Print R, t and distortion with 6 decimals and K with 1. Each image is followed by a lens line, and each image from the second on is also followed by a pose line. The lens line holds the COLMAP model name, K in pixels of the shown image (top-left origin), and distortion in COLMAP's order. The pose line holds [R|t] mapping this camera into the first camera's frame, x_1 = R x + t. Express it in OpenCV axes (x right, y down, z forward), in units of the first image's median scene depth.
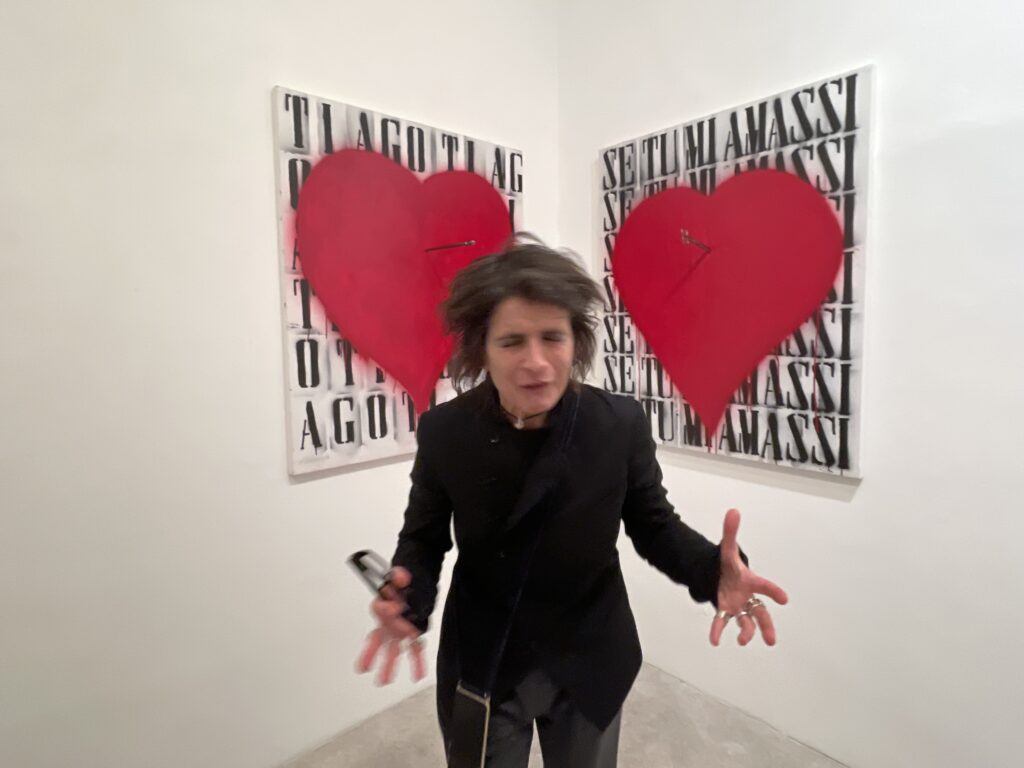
lens RADIAL K [[552.5, 0, 511.6], [0, 552.5, 377.4], [0, 0, 1]] dist [-0.015417, -0.000086]
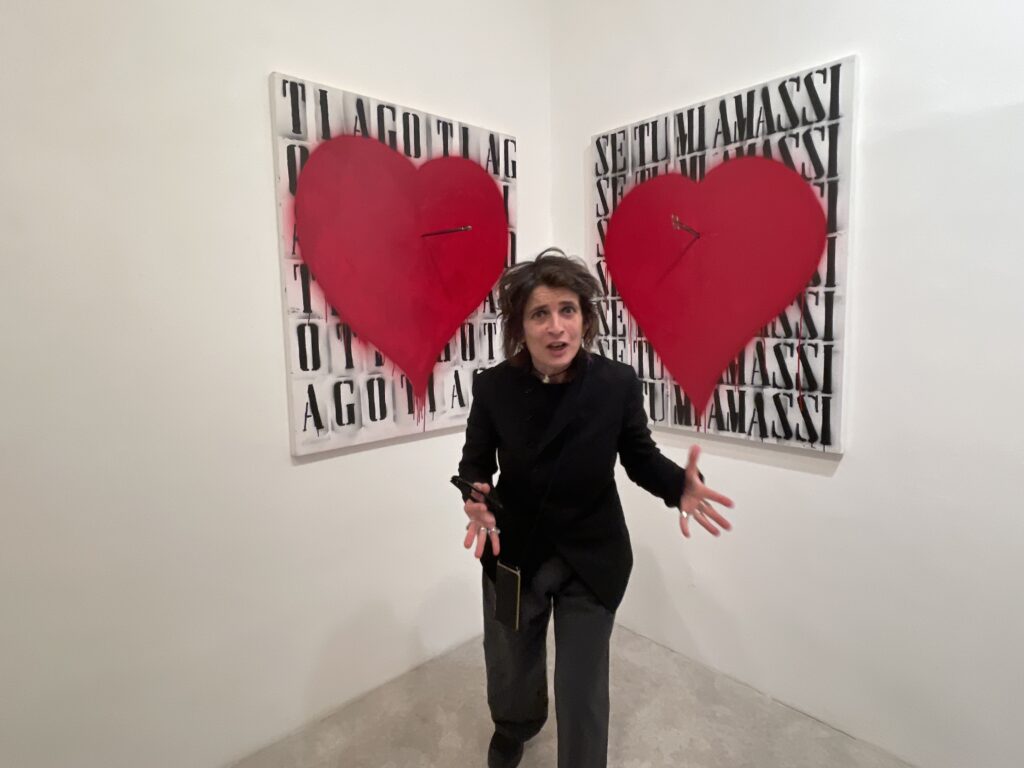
lens RADIAL K [[552.5, 0, 516.1], [0, 552.5, 377.3], [0, 0, 1]] dist [-0.015417, -0.000086]
pose [[0.999737, -0.006541, 0.021989, -0.007643], [0.005983, 0.999662, 0.025315, 0.006590], [-0.022147, -0.025177, 0.999438, -0.030247]]
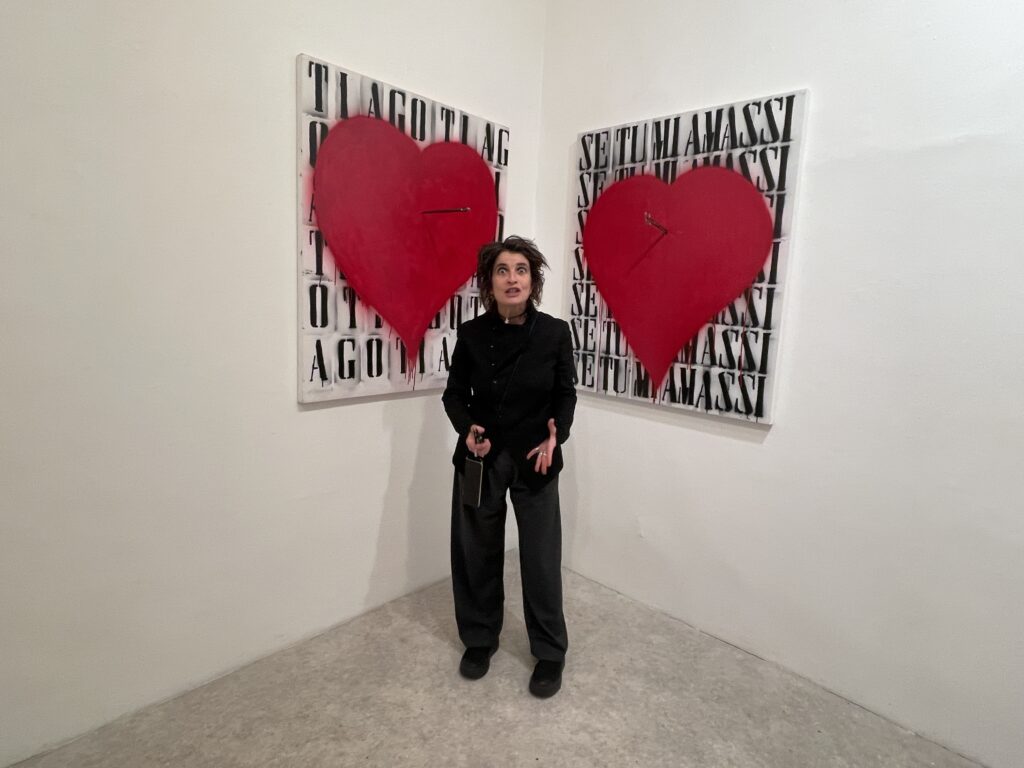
lens RADIAL K [[552.5, 0, 514.1], [0, 552.5, 384.2], [0, 0, 1]] dist [-0.015417, -0.000086]
pose [[0.994055, 0.048196, 0.097631, -0.070165], [-0.054924, 0.996211, 0.067436, 0.035469], [-0.094011, -0.072398, 0.992935, -0.176998]]
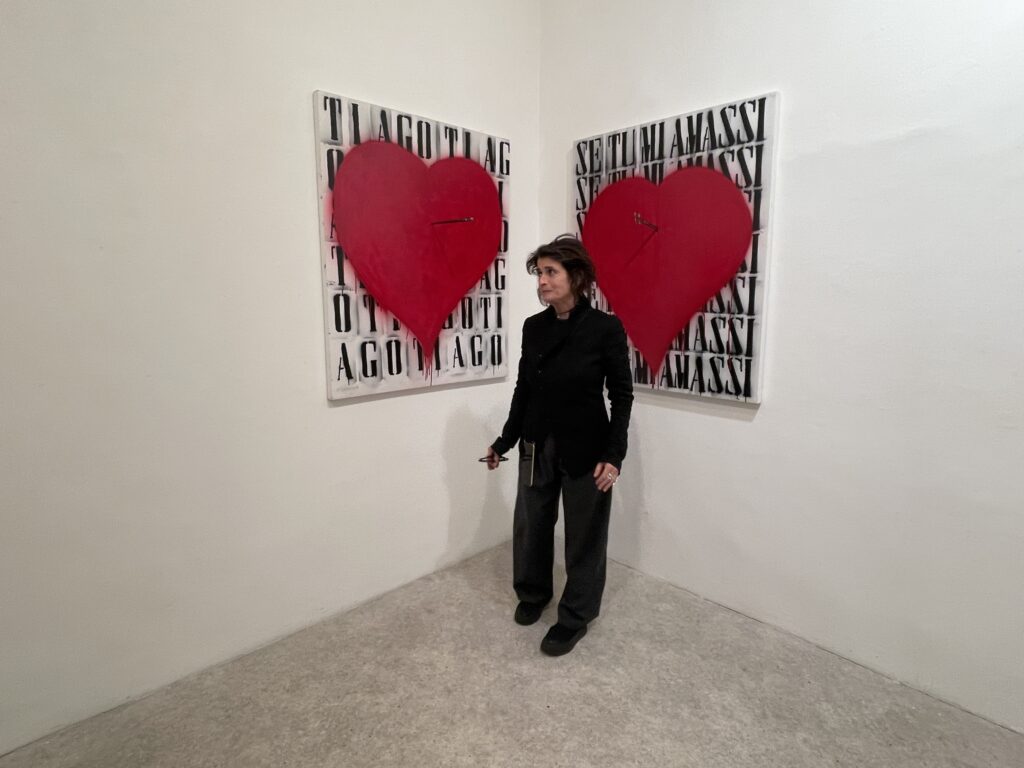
lens RADIAL K [[552.5, 0, 515.5], [0, 552.5, 386.4], [0, 0, 1]] dist [-0.015417, -0.000086]
pose [[0.998839, 0.007945, 0.047504, -0.026623], [-0.011588, 0.996972, 0.076897, 0.040364], [-0.046749, -0.077358, 0.995907, -0.300367]]
